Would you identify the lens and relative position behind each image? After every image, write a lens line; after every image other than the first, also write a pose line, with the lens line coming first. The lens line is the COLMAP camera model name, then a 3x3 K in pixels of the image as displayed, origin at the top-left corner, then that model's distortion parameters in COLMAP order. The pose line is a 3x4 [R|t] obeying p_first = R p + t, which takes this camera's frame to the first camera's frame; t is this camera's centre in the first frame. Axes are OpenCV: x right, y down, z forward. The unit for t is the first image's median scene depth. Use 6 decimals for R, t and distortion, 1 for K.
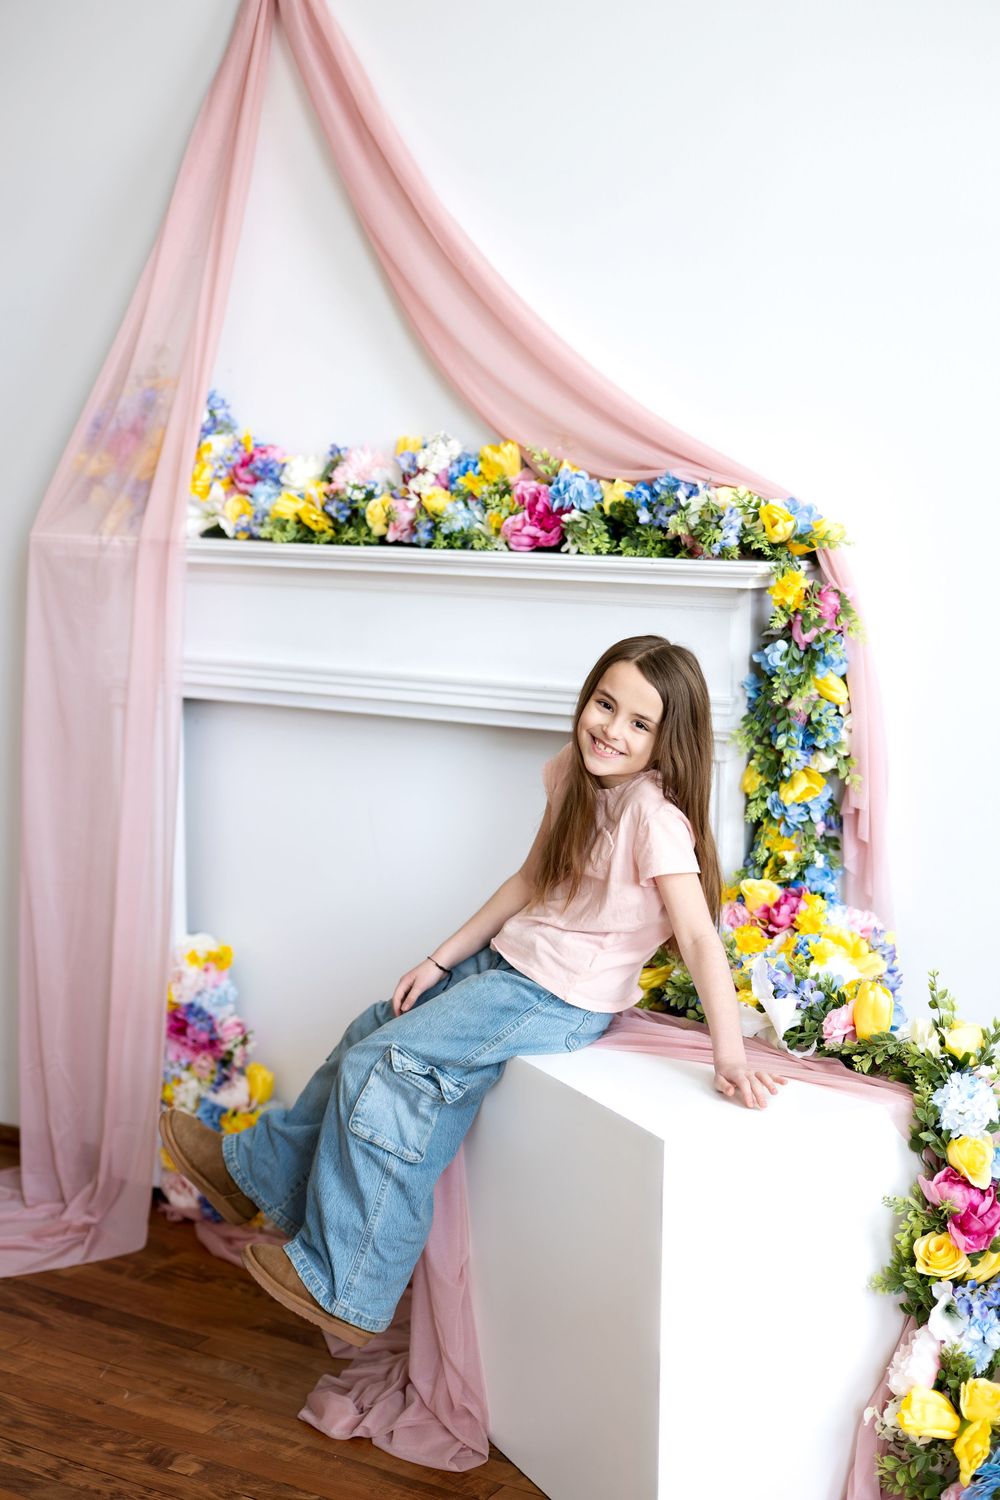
lens RADIAL K [[2125.8, 0, 501.9], [0, 2125.8, 778.0], [0, 0, 1]] dist [-0.001566, 0.044904]
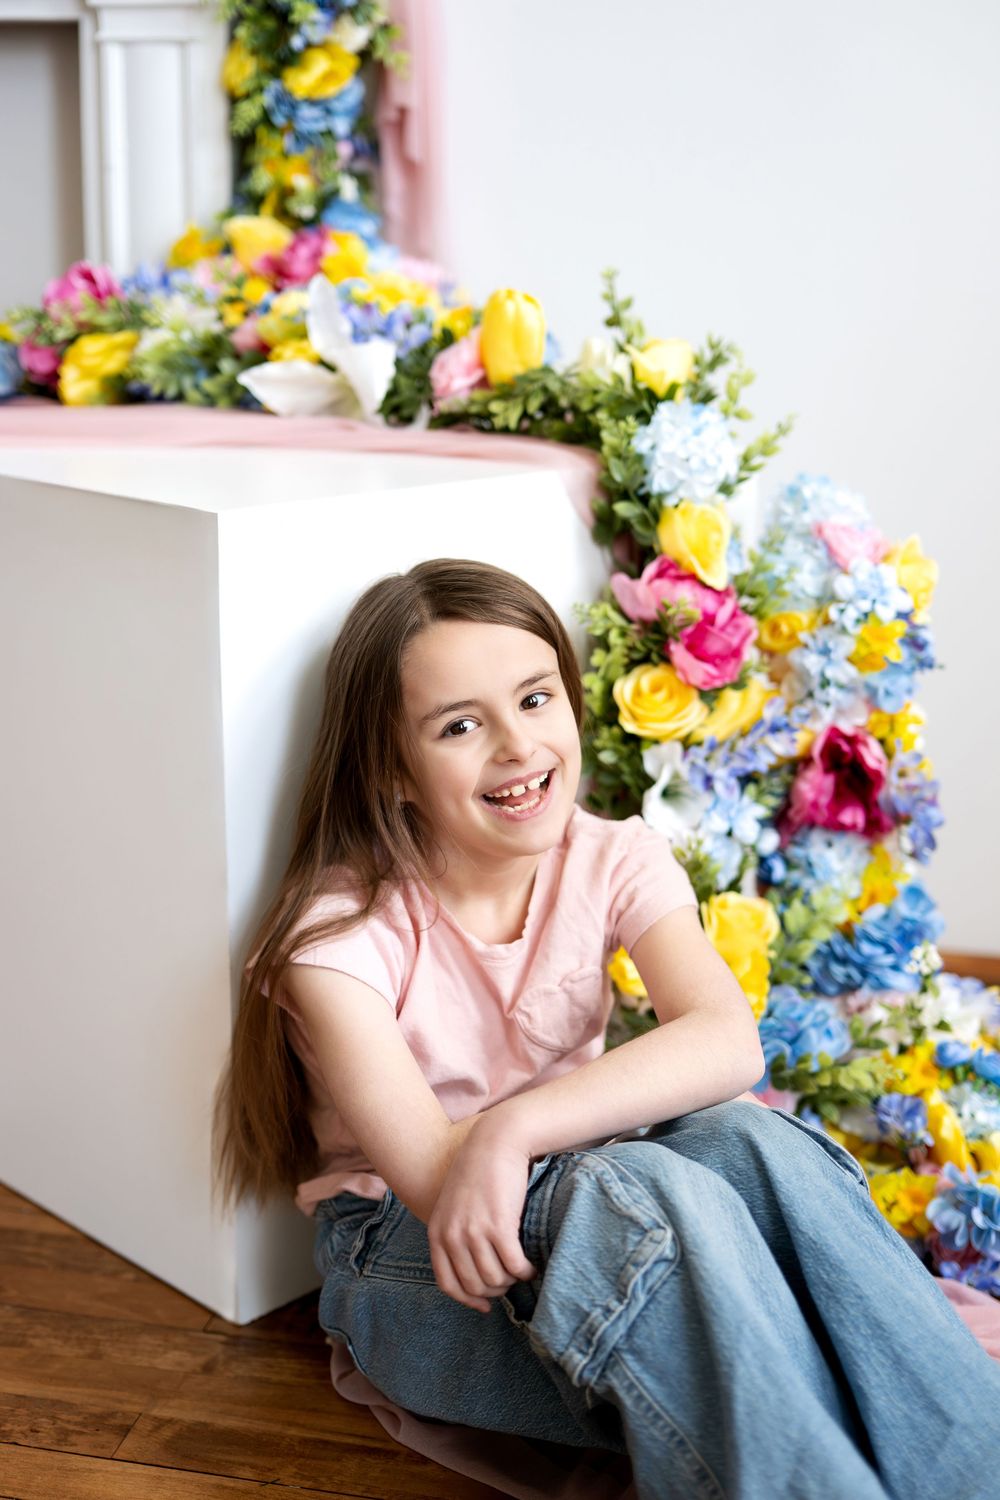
lens RADIAL K [[2195.2, 0, 492.8], [0, 2195.2, 746.4], [0, 0, 1]] dist [0.027912, -0.021779]
pose [[0.948772, -0.079526, 0.305789, -0.026533], [0.046816, 0.992507, 0.112864, 0.128417], [-0.312473, -0.092766, 0.945386, 0.331633]]
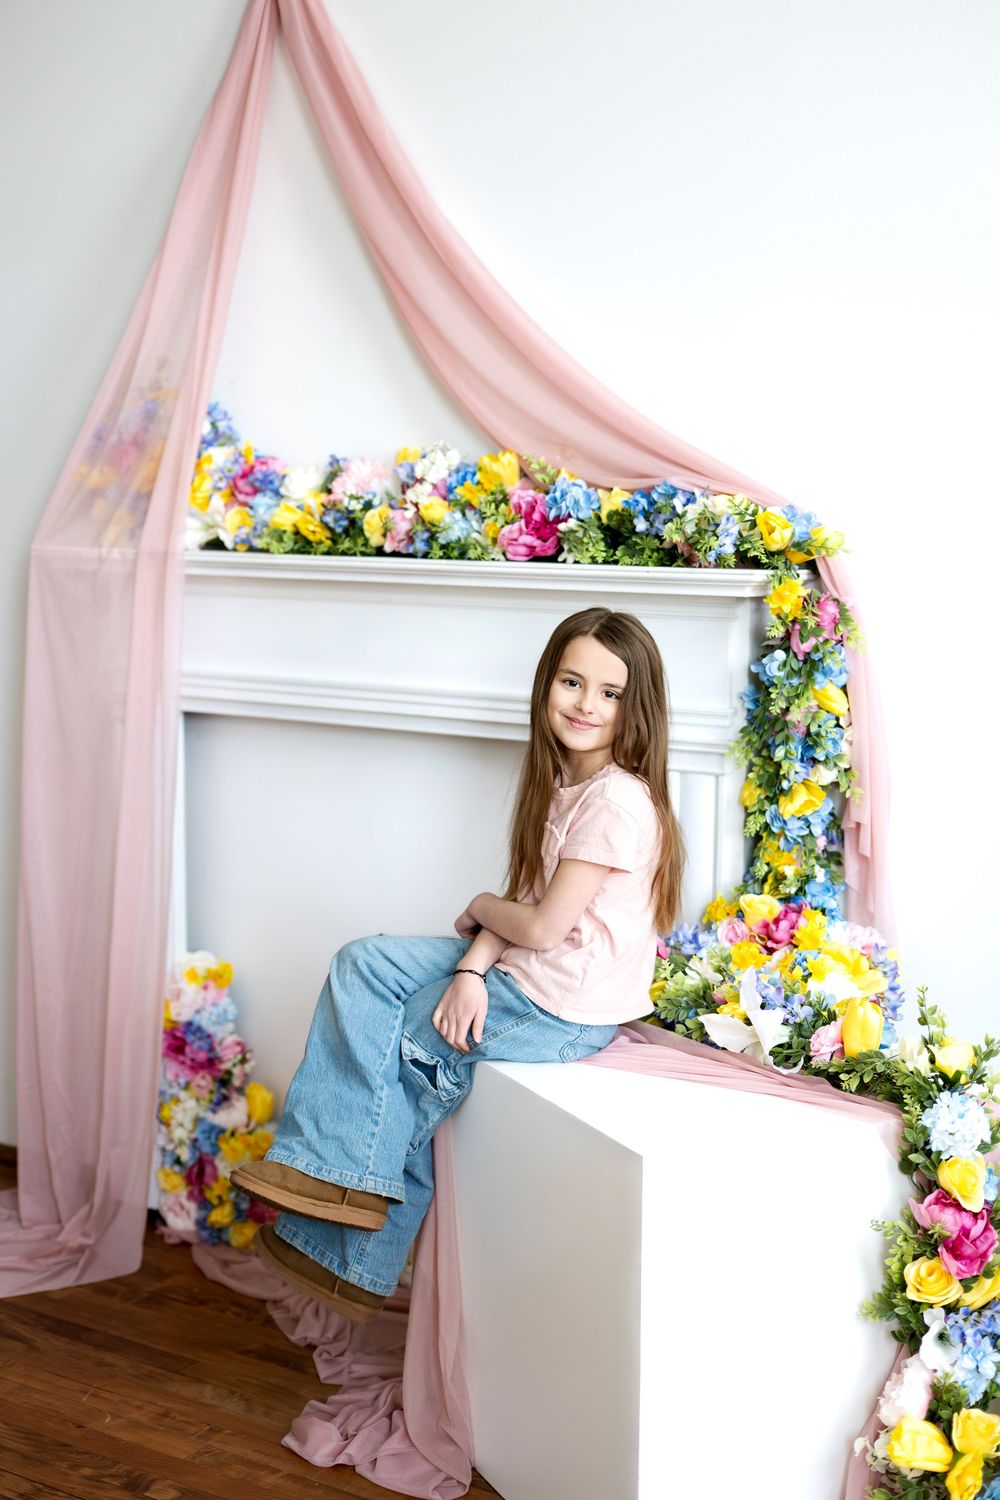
lens RADIAL K [[2126.0, 0, 497.6], [0, 2126.0, 752.7], [0, 0, 1]] dist [0.008333, -0.032703]
pose [[0.999613, 0.002479, -0.027710, 0.027573], [-0.003244, 0.999615, -0.027568, 0.009482], [0.027631, 0.027648, 0.999236, 0.017572]]
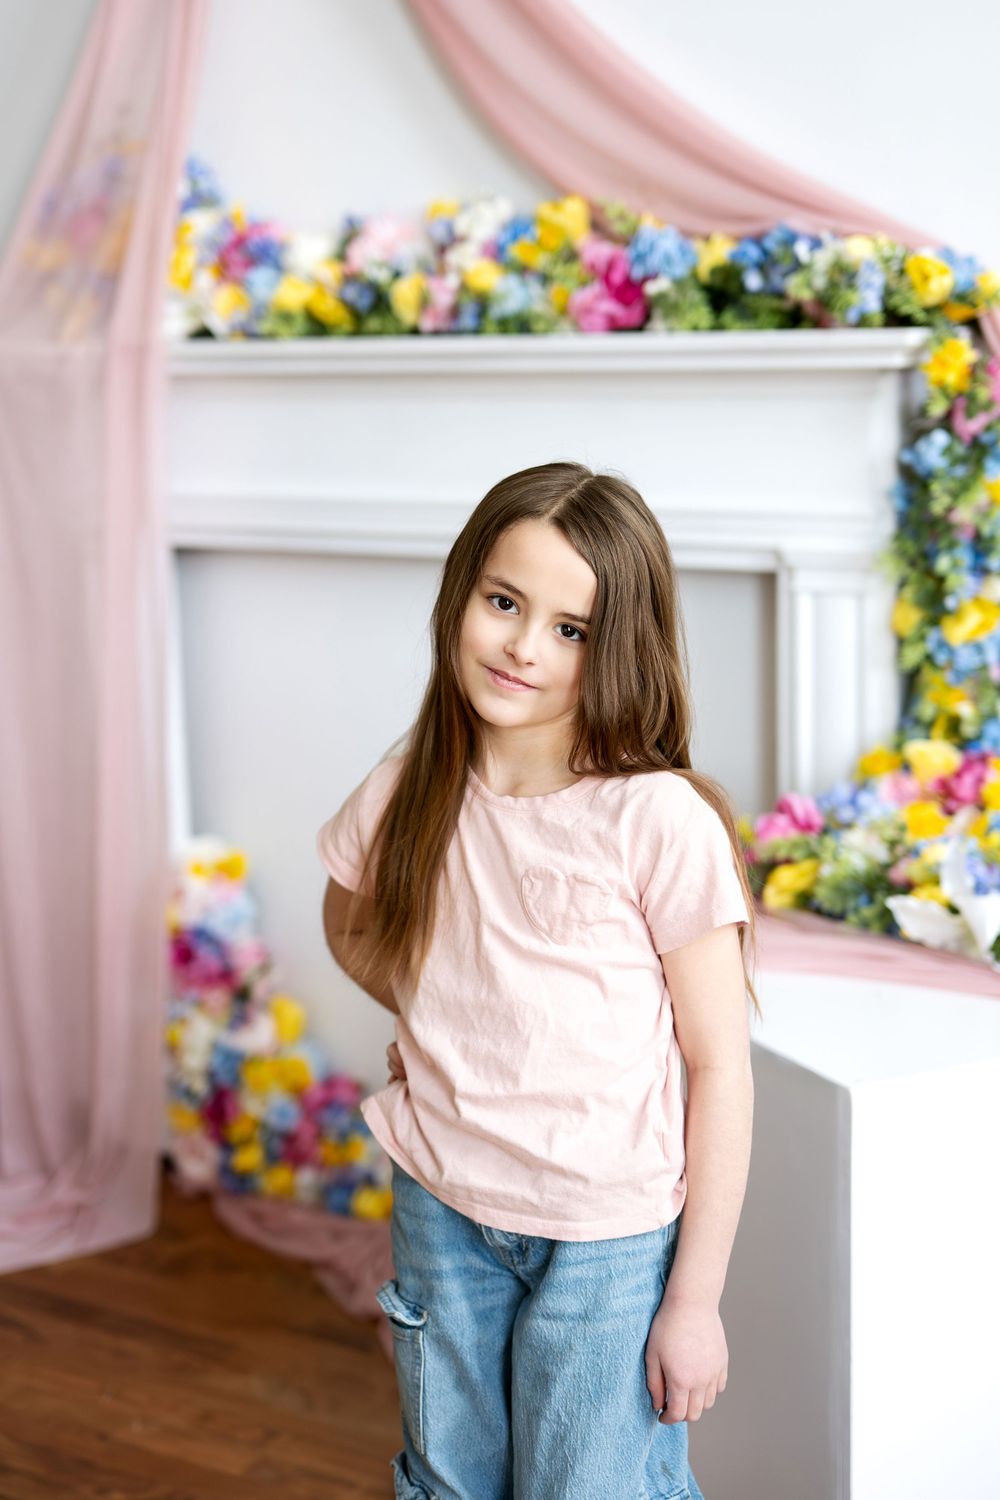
lens RADIAL K [[2359.5, 0, 499.4], [0, 2359.5, 727.7], [0, 0, 1]] dist [-0.009262, -0.053232]
pose [[0.999187, -0.037566, -0.014601, -0.018948], [0.037992, 0.998825, 0.030089, 0.010205], [0.013453, -0.030619, 0.999441, 0.131517]]
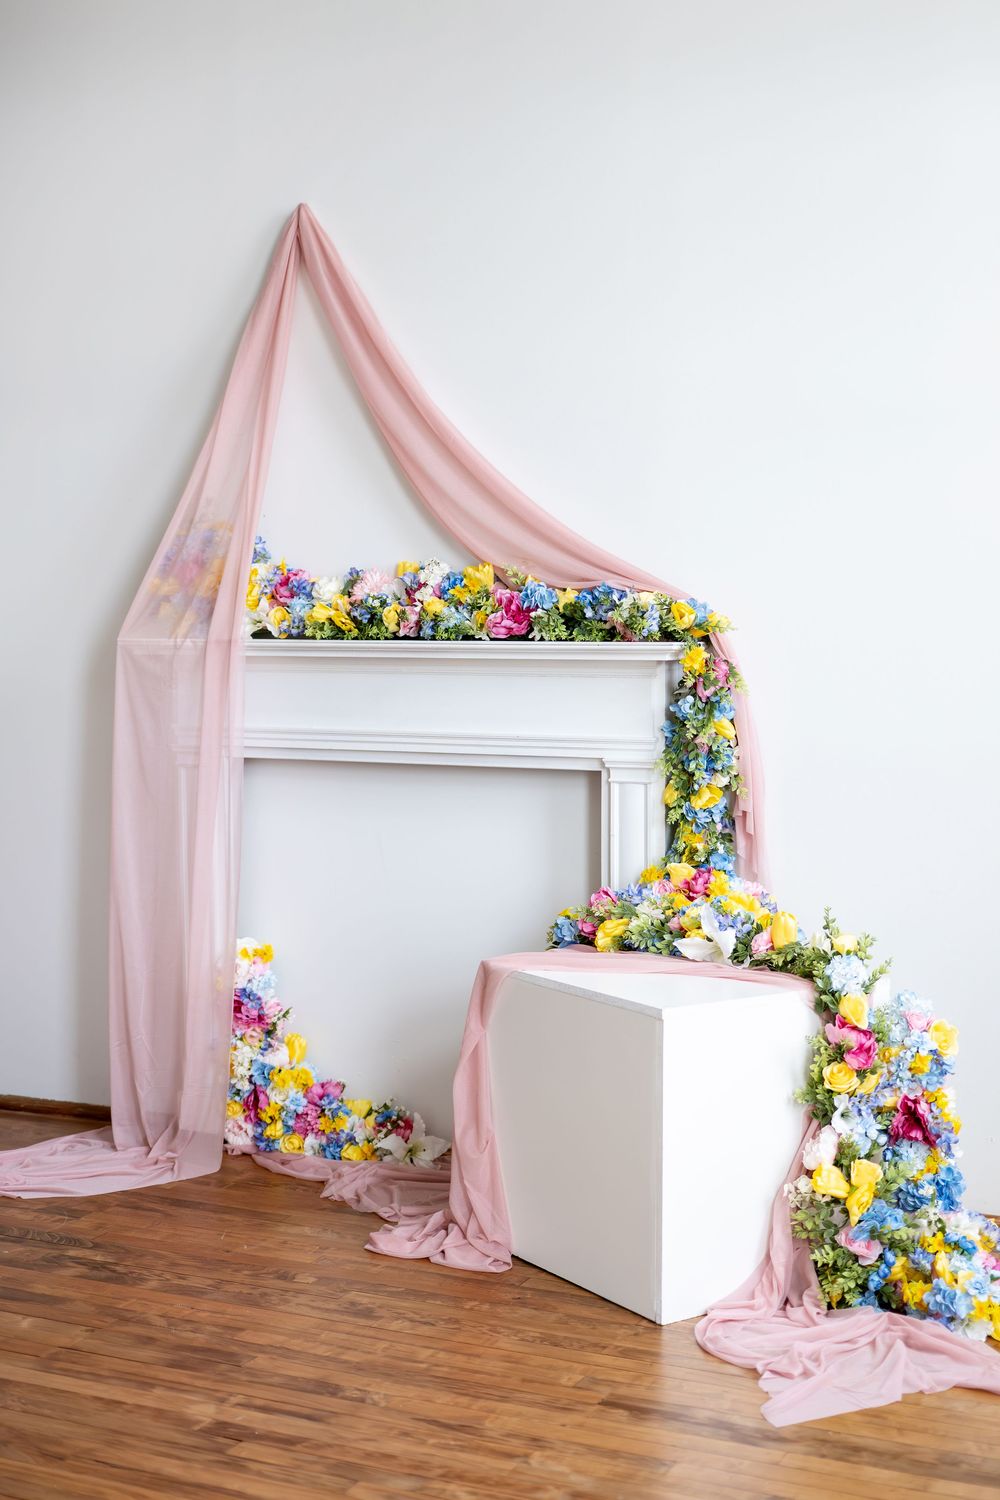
lens RADIAL K [[2109.8, 0, 499.3], [0, 2109.8, 749.6], [0, 0, 1]] dist [-0.013383, 0.044019]
pose [[0.994866, -0.025198, 0.098011, -0.132376], [0.032486, 0.996767, -0.073485, 0.069710], [-0.095843, 0.076291, 0.992469, -0.389885]]
